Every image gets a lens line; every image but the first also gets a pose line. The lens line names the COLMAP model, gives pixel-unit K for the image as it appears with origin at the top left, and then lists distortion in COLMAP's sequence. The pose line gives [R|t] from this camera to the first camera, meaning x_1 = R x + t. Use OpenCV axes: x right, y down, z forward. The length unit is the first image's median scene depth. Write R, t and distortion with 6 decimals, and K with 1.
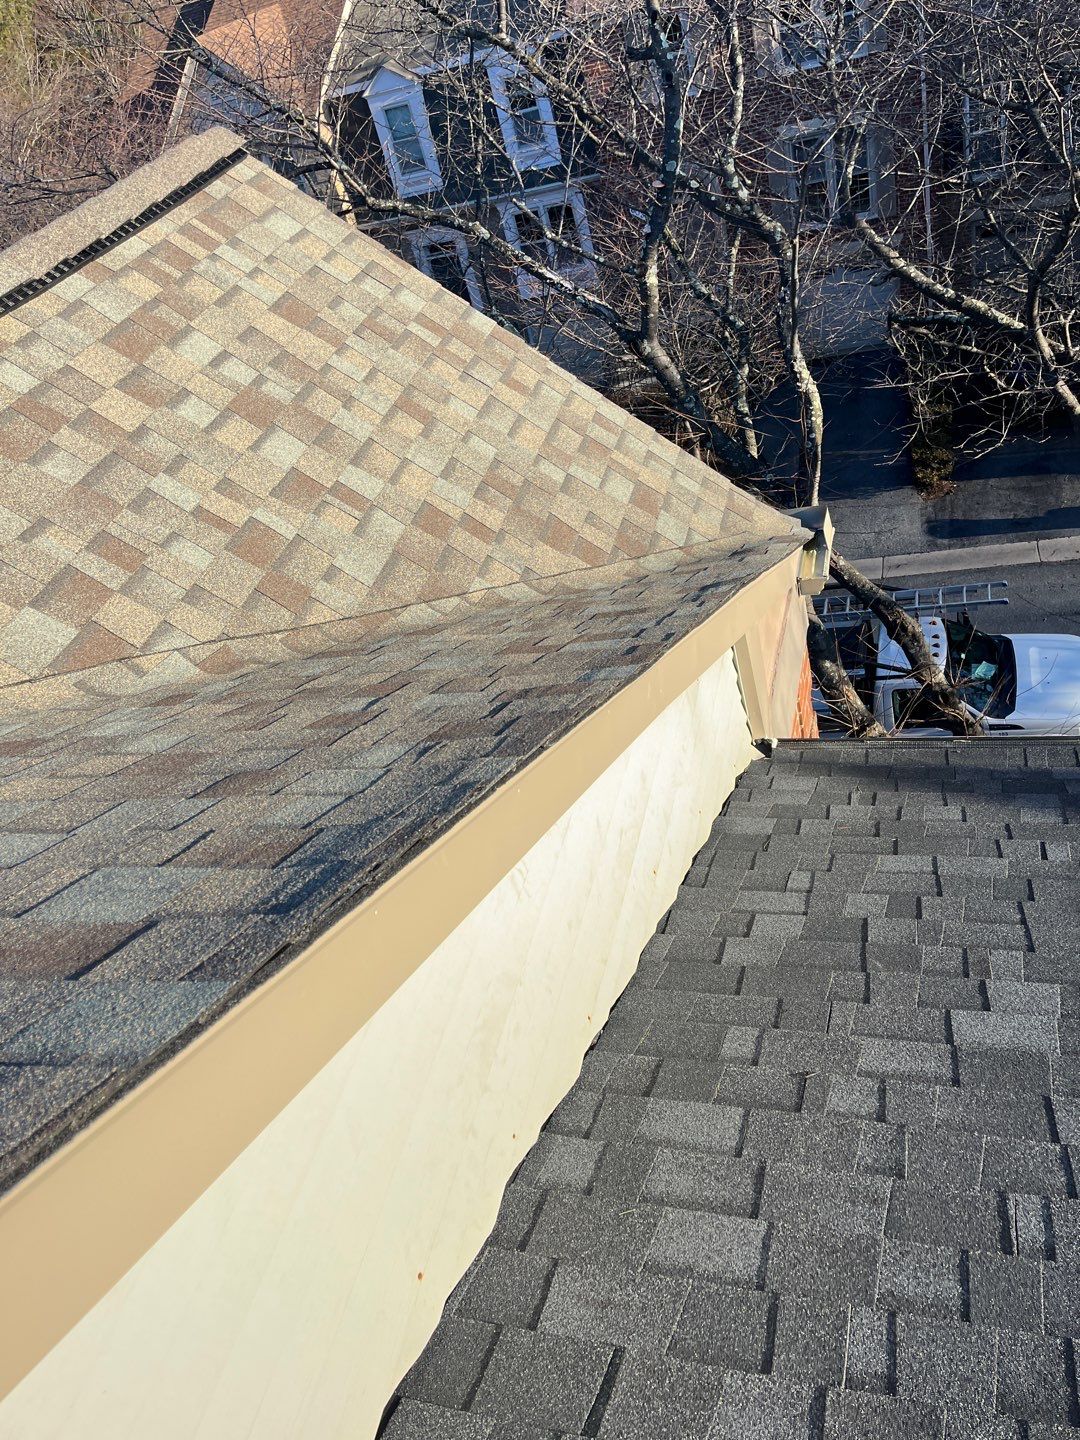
lens RADIAL K [[1135.6, 0, 541.1], [0, 1135.6, 722.2], [0, 0, 1]] dist [0.054549, -0.036933]
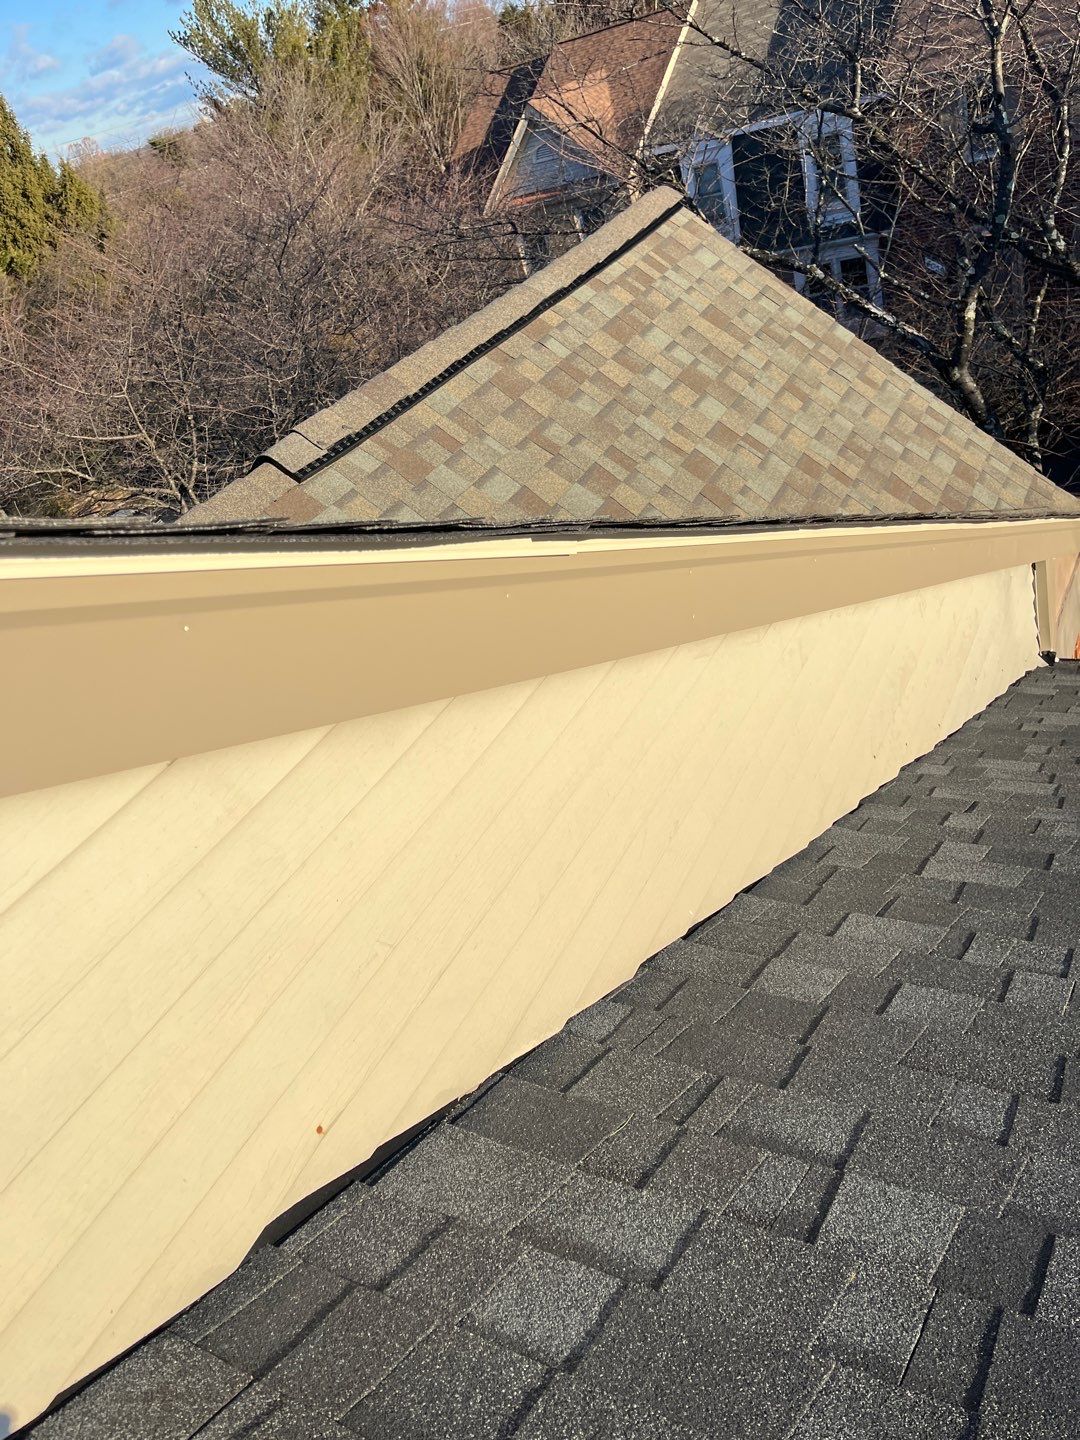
lens RADIAL K [[1135.6, 0, 538.8], [0, 1135.6, 719.0], [0, 0, 1]] dist [0.054549, -0.036933]
pose [[0.974606, 0.105672, -0.197427, -0.099437], [-0.113556, 0.993108, -0.029017, 0.185032], [0.193000, 0.050699, 0.979888, -0.366499]]
